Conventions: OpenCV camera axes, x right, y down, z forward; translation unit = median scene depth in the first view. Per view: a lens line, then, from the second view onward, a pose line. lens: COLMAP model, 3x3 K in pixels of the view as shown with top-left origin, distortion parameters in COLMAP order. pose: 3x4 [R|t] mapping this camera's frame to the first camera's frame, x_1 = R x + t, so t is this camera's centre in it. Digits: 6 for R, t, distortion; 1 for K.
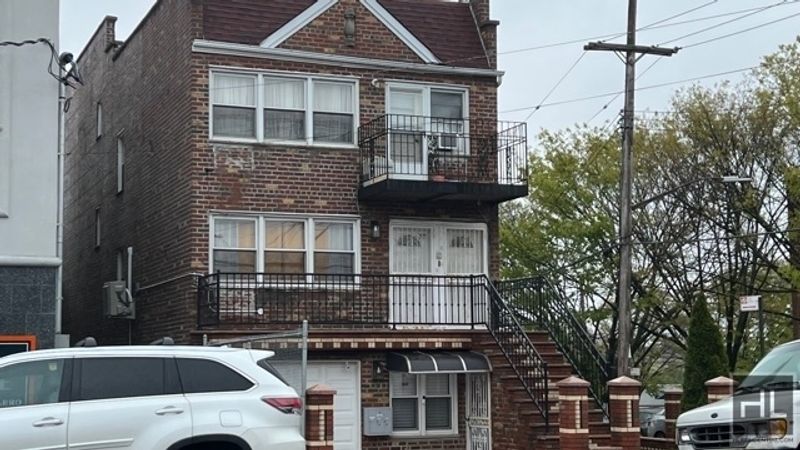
lens RADIAL K [[1322.7, 0, 399.2], [0, 1322.7, 227.0], [0, 0, 1]] dist [0.200215, 0.000000]
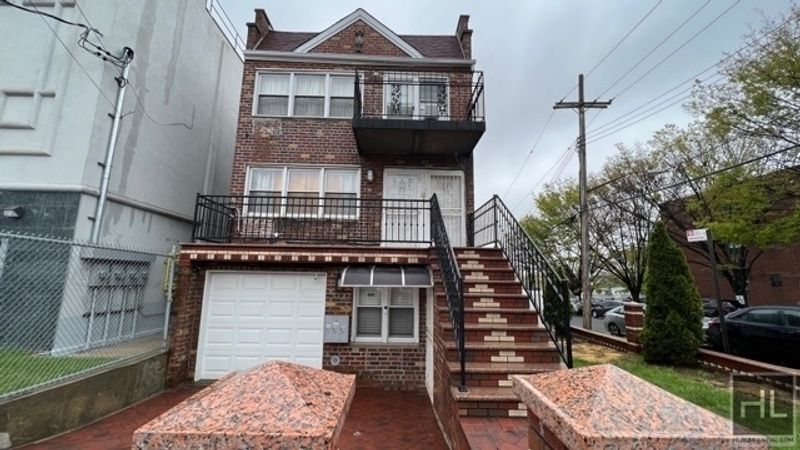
lens RADIAL K [[316.5, 0, 401.4], [0, 316.5, 222.1], [0, 0, 1]] dist [0.000706, 0.000182]
pose [[0.937728, -0.034620, -0.345640, 0.123183], [0.010612, 0.997412, -0.071112, 0.074690], [0.347207, 0.063016, 0.935669, 0.739646]]
